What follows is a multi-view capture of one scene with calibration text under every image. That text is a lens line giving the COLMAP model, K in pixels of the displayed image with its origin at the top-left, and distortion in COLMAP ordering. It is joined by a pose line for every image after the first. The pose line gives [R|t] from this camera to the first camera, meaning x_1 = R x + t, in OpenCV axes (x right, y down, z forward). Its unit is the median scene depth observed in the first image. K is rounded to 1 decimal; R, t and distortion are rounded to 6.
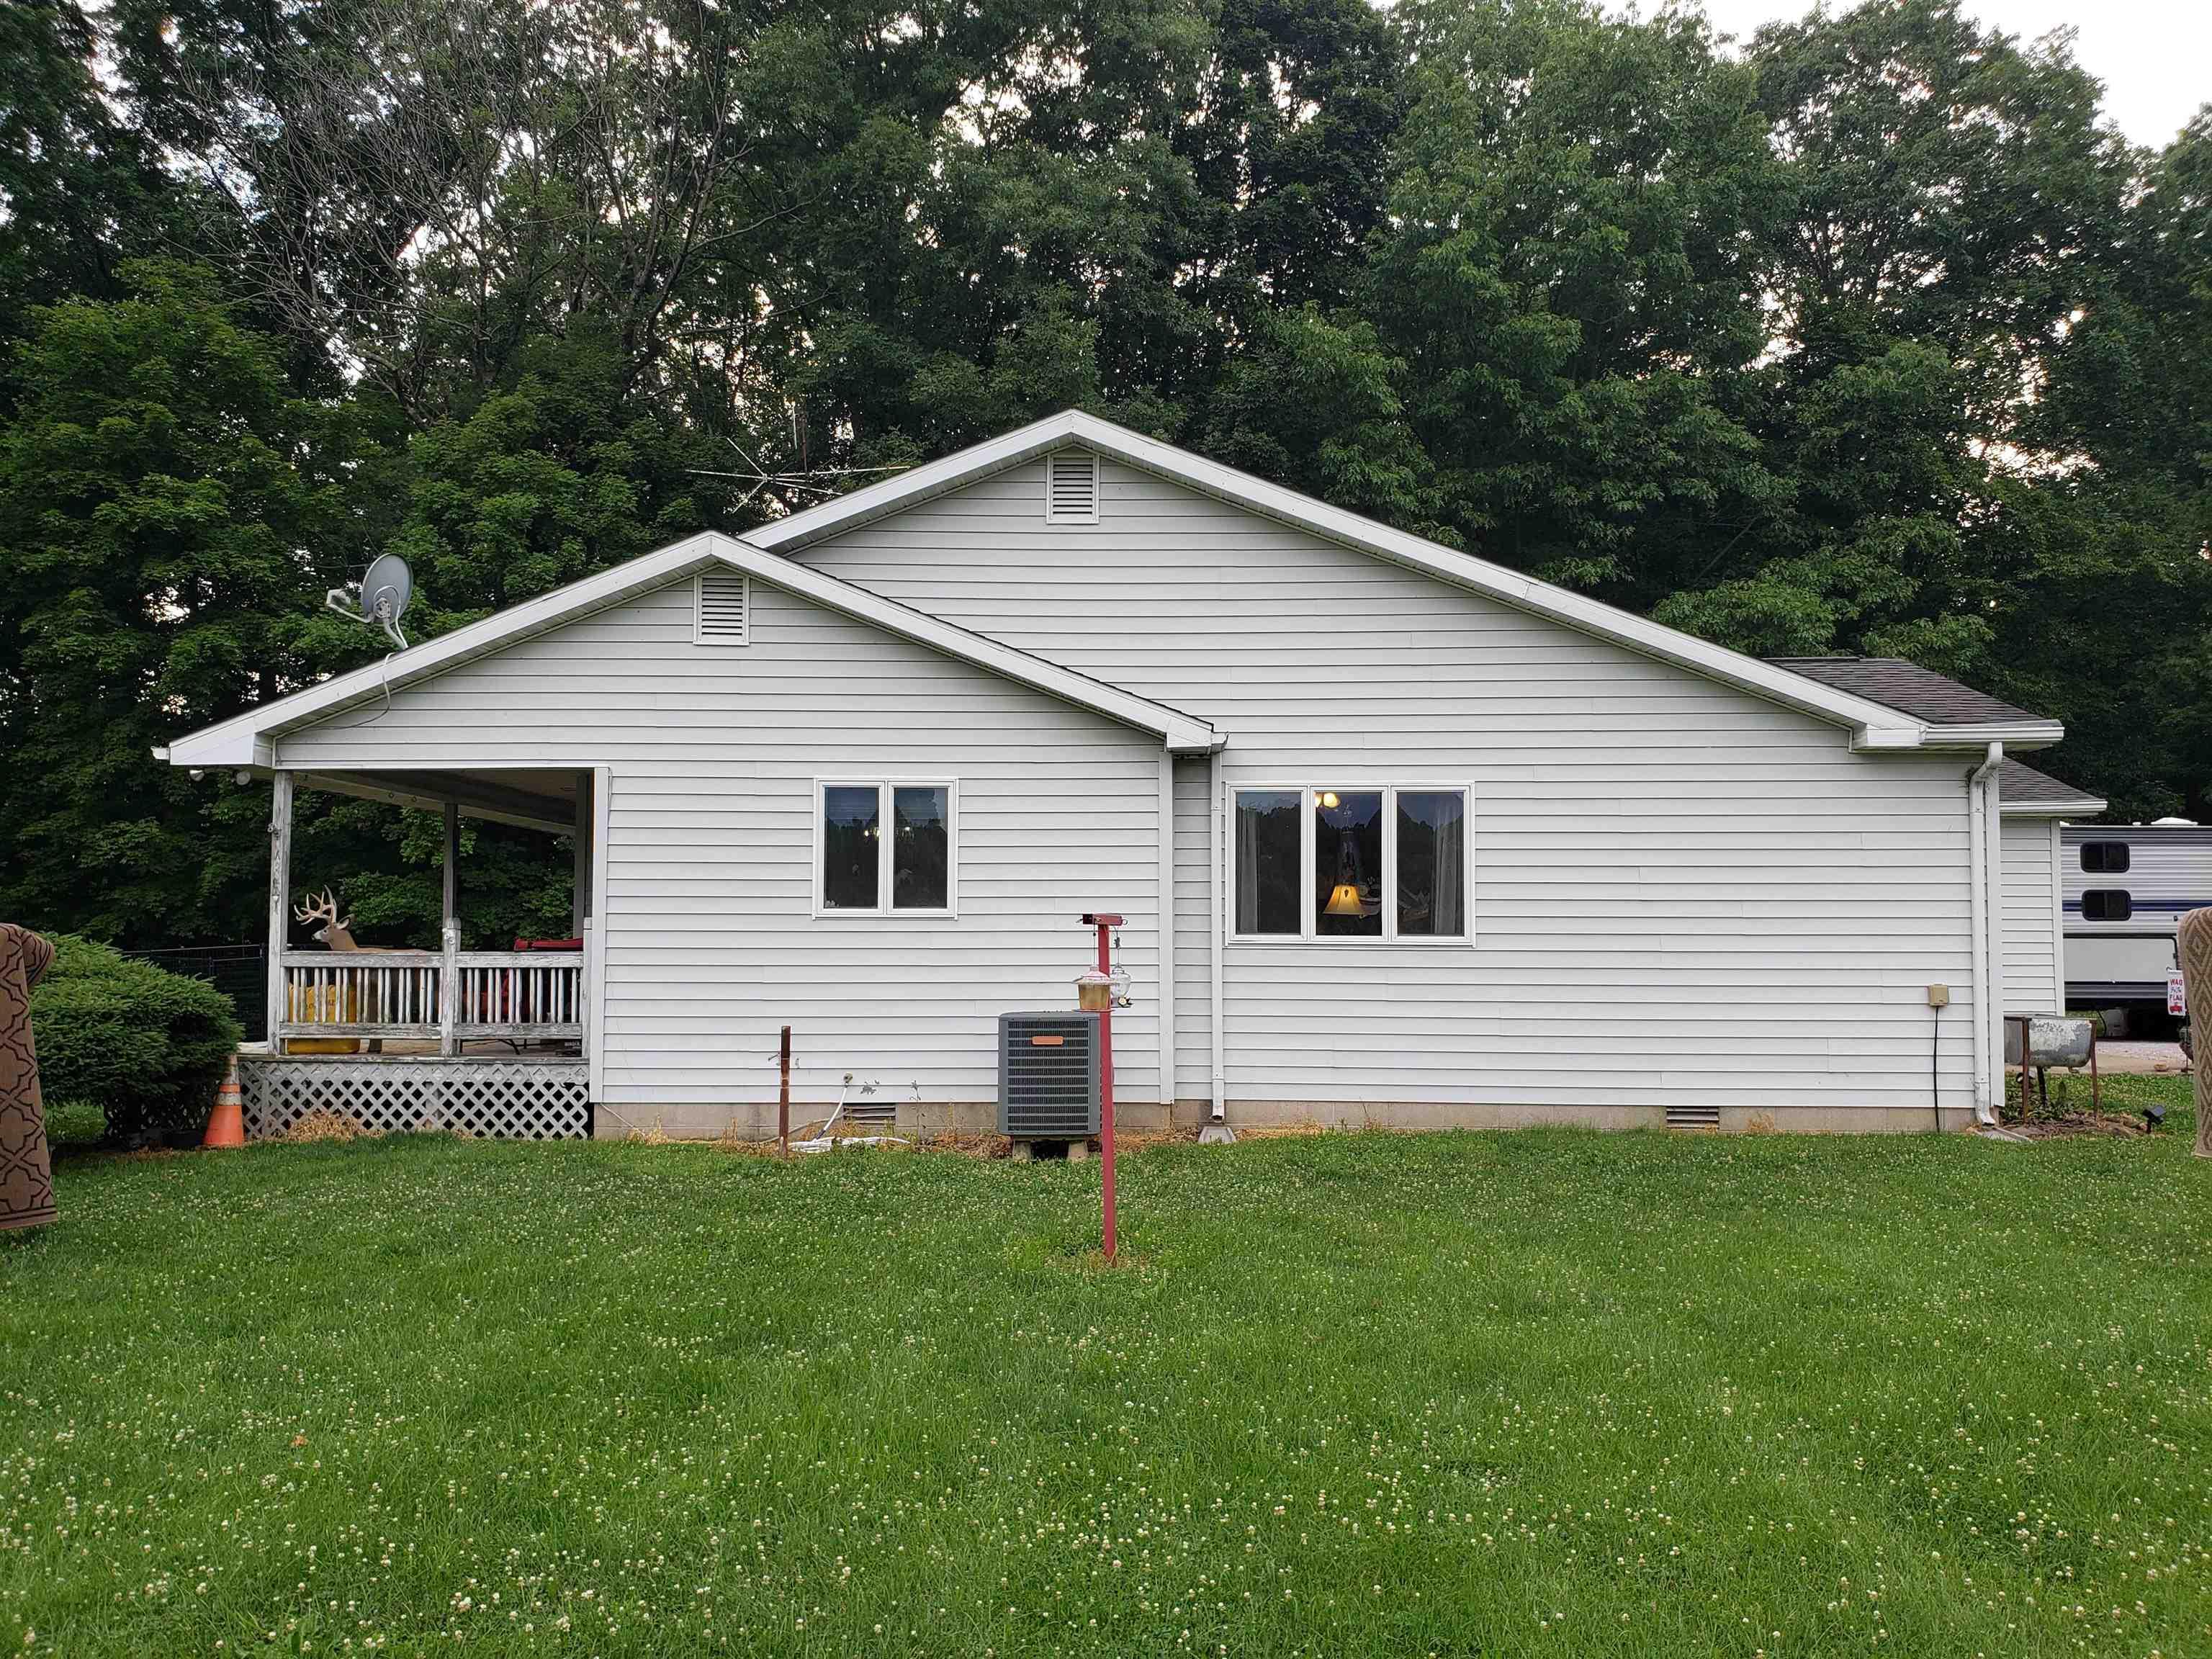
lens RADIAL K [[1716.2, 0, 1104.8], [0, 1716.2, 835.0], [0, 0, 1]] dist [0.038533, -0.030270]
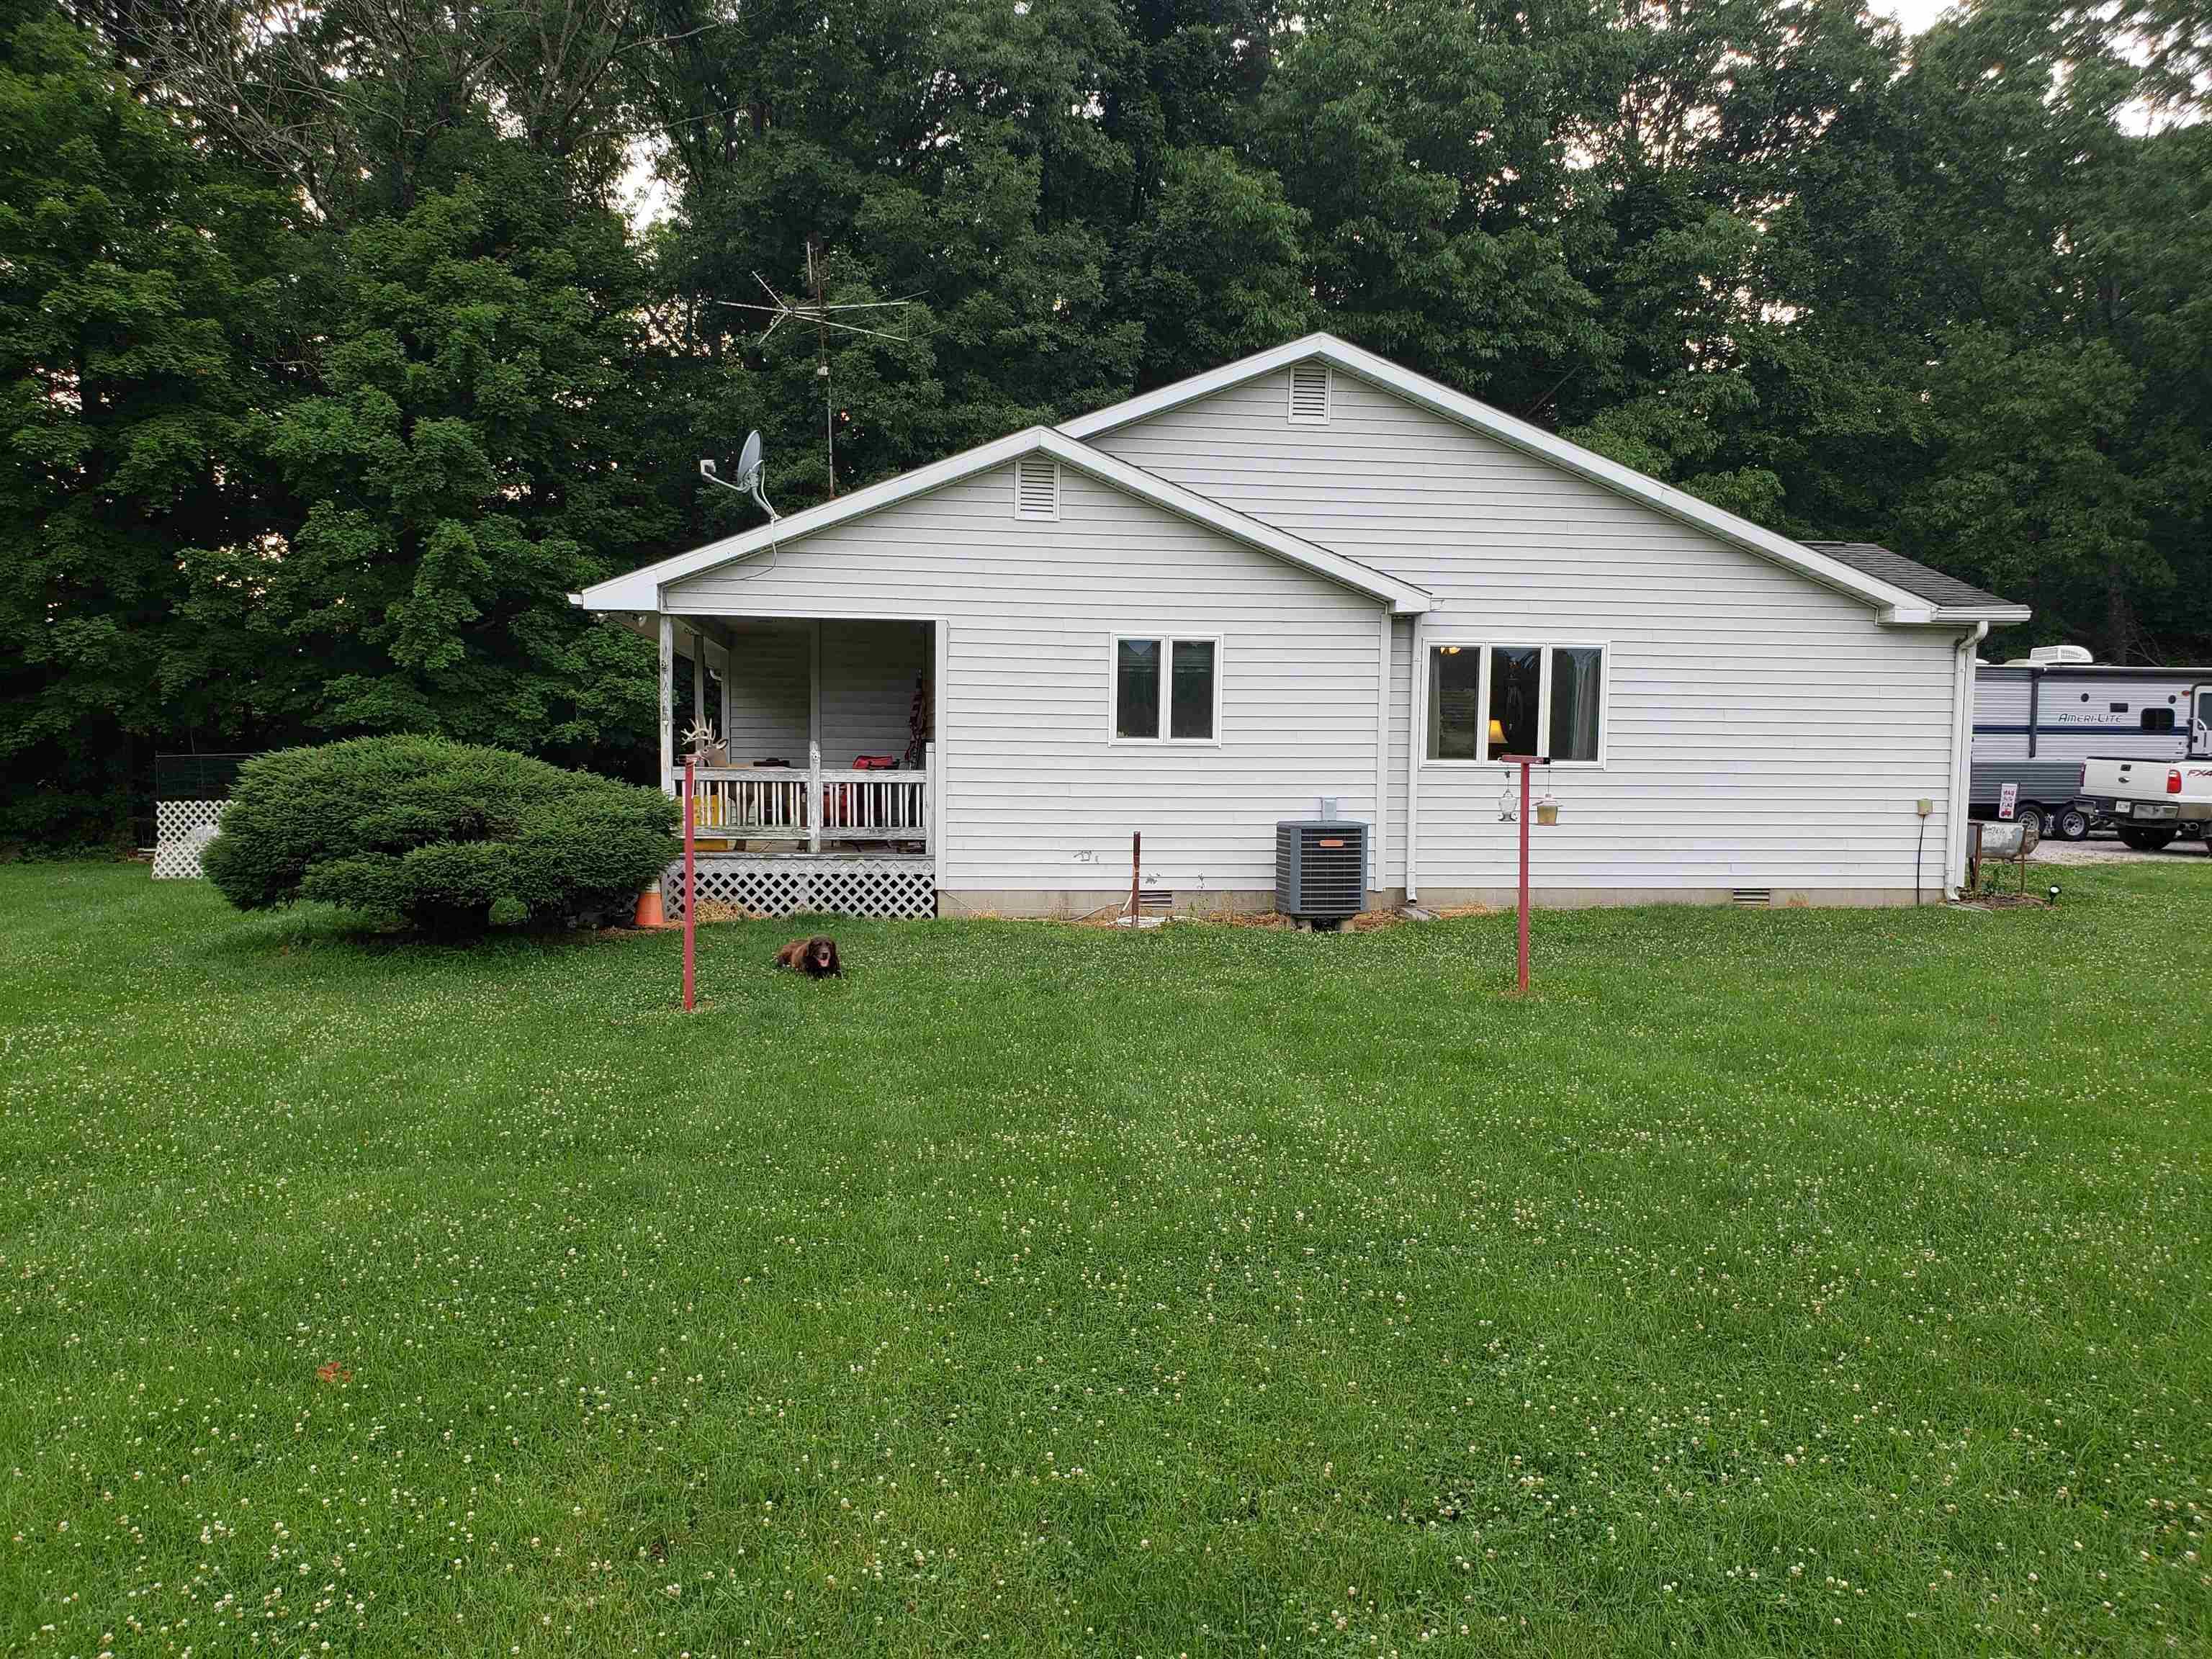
lens RADIAL K [[1716.2, 0, 1042.9], [0, 1716.2, 862.4], [0, 0, 1]] dist [0.038533, -0.030270]
pose [[0.987584, -0.002463, 0.157075, -0.410689], [-0.019112, 0.990566, 0.135699, -0.034988], [-0.155927, -0.137016, 0.978219, -0.226144]]
